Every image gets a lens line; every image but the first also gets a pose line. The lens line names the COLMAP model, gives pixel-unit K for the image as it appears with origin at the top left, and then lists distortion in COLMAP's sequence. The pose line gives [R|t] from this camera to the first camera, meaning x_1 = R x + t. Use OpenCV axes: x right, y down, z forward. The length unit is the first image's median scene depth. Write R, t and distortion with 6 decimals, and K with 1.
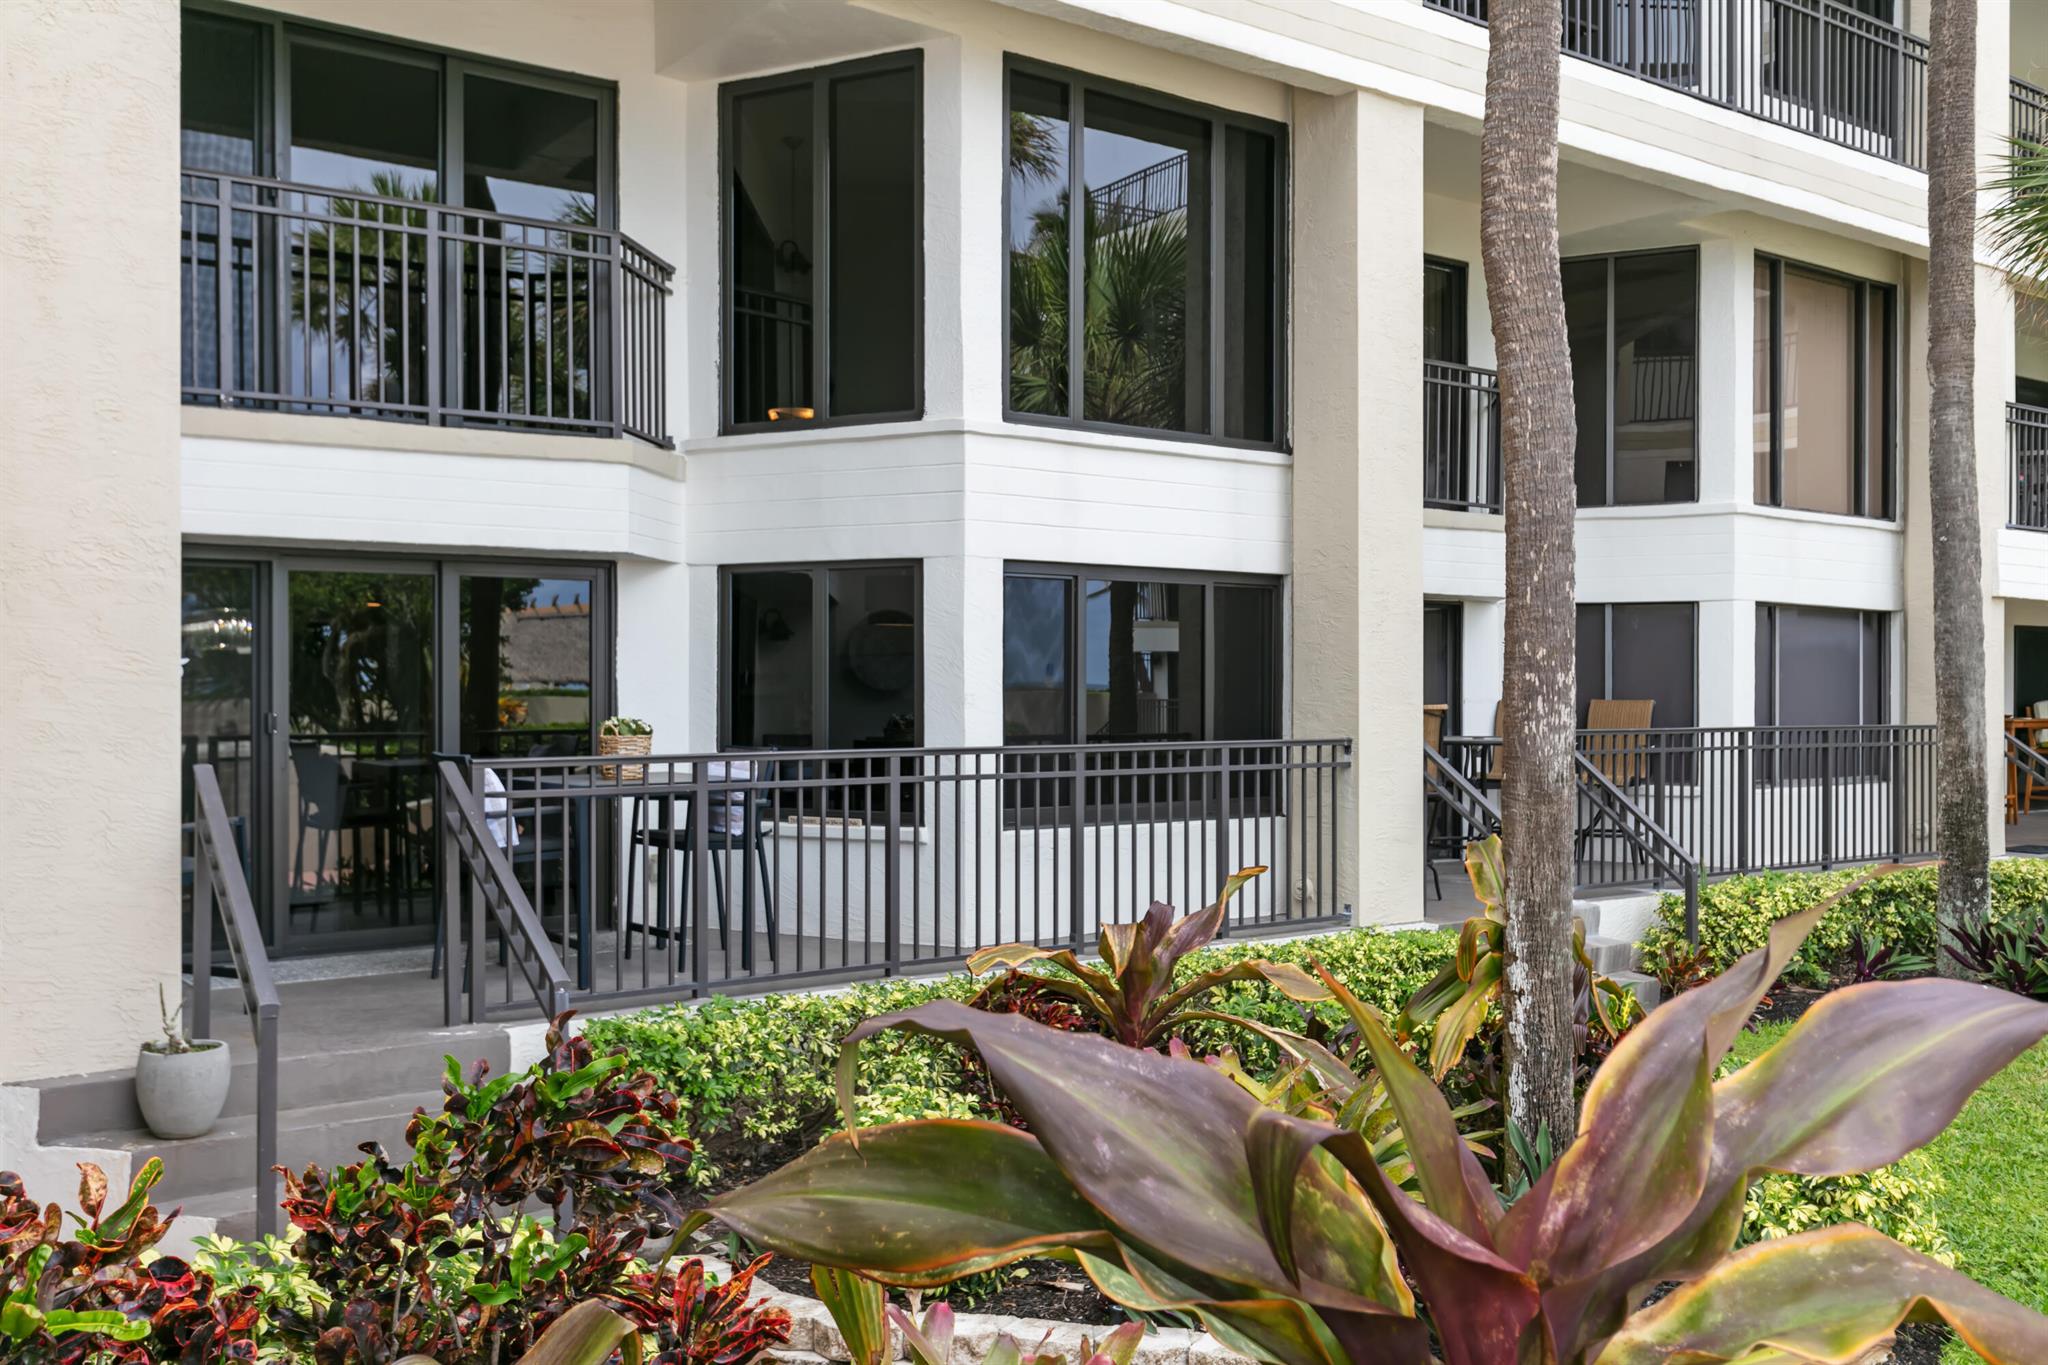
lens RADIAL K [[1881.1, 0, 1024.0], [0, 1881.1, 682.5], [0, 0, 1]] dist [0.001368, 0.003465]
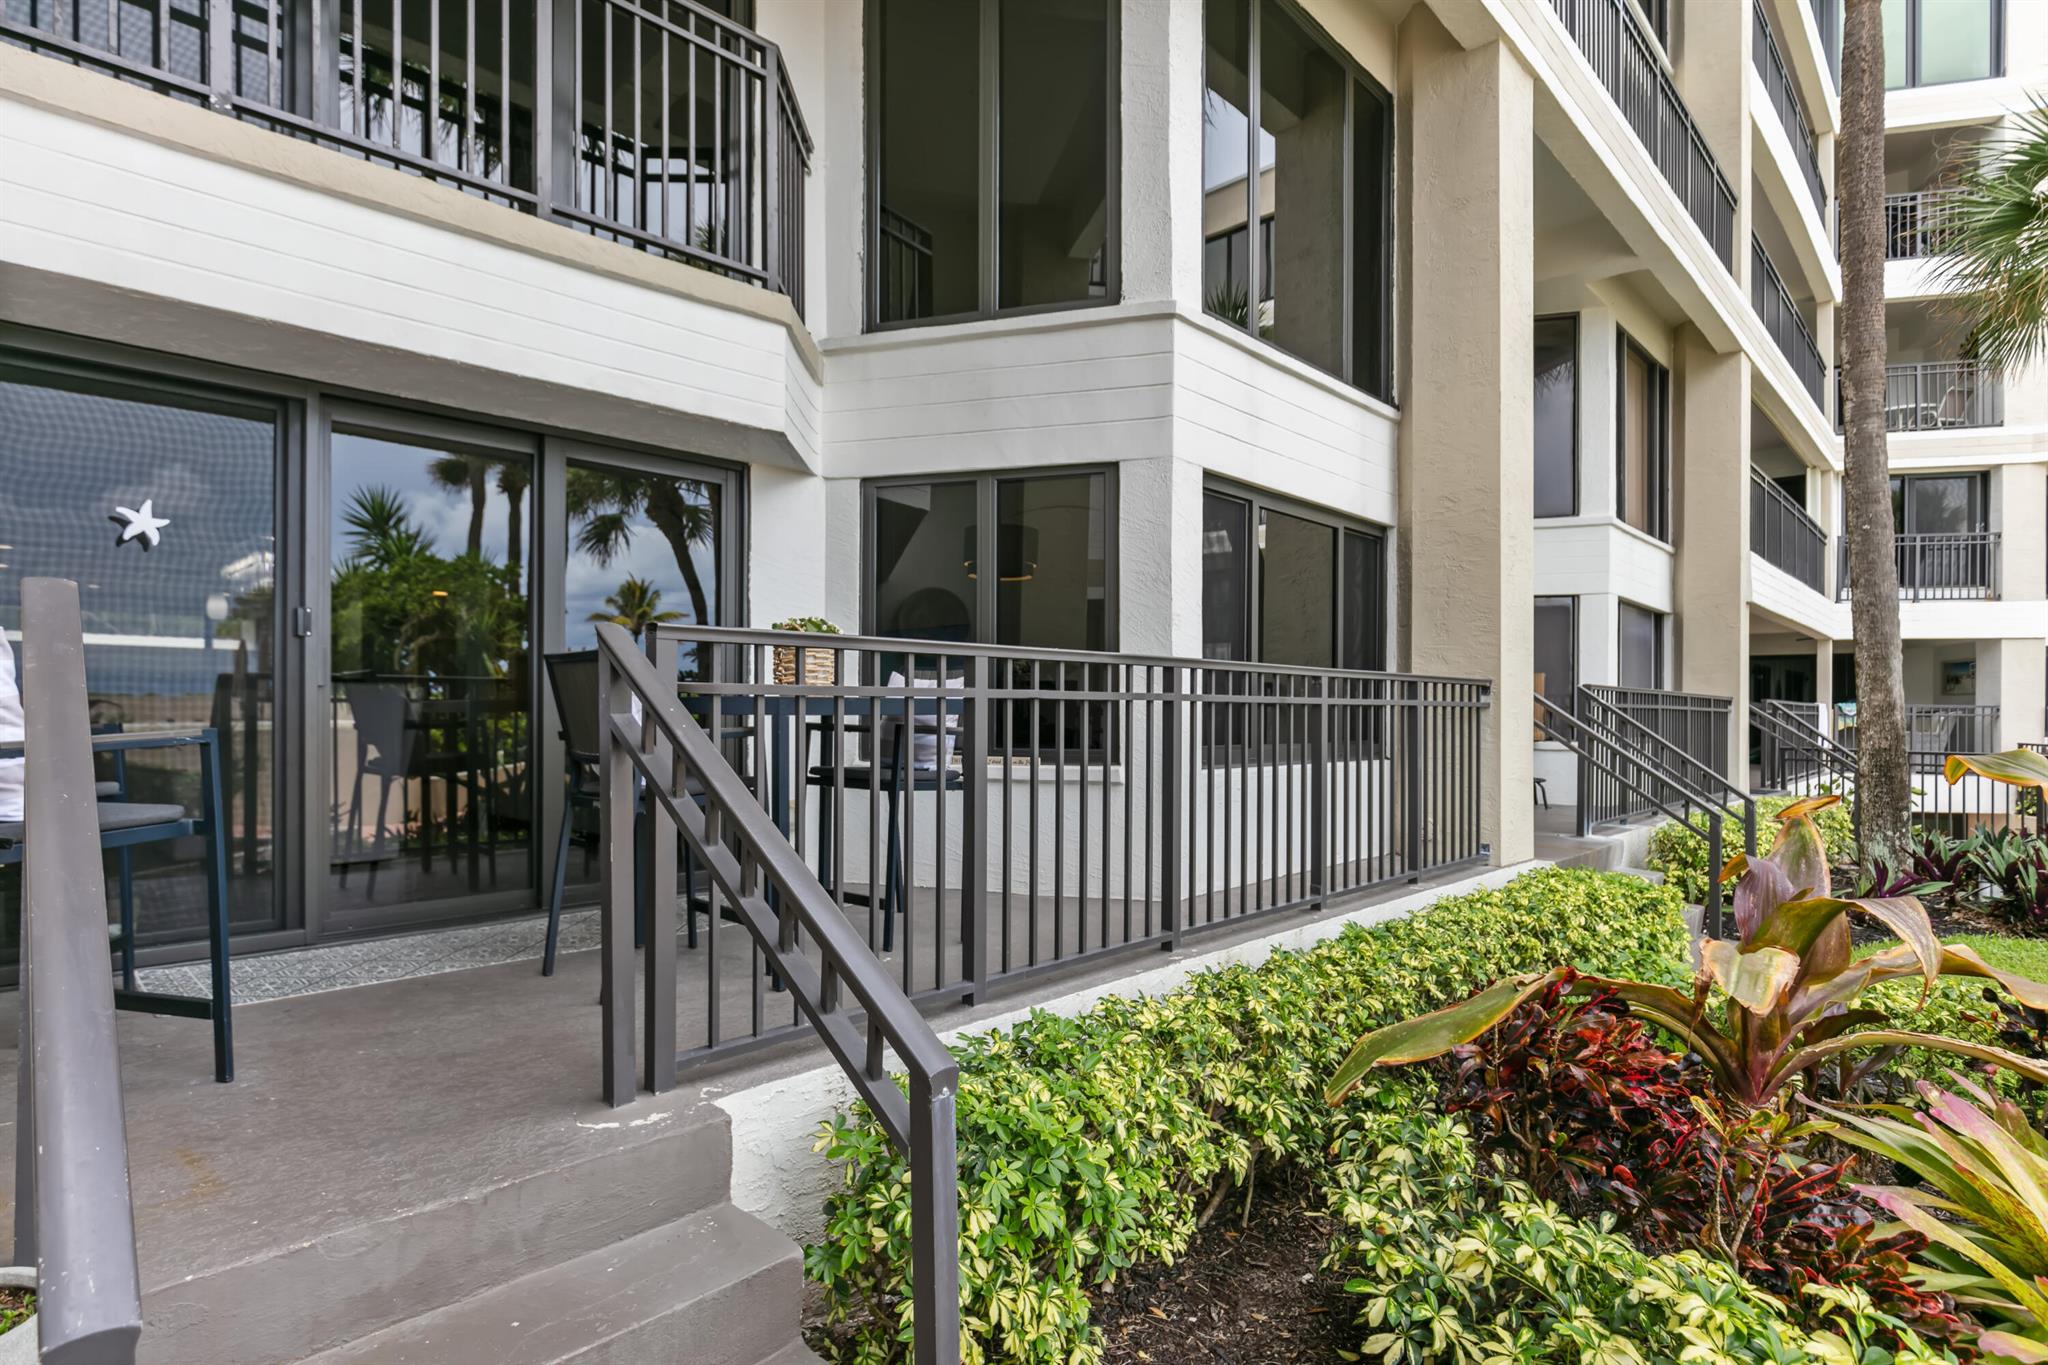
lens RADIAL K [[1079.2, 0, 1028.3], [0, 1079.2, 707.3], [0, 0, 1]] dist [0.000672, 0.000063]
pose [[0.985353, 0.005948, 0.170425, -0.174802], [-0.005802, 0.999982, -0.001353, 0.048596], [-0.170430, 0.000344, 0.985370, 0.486092]]
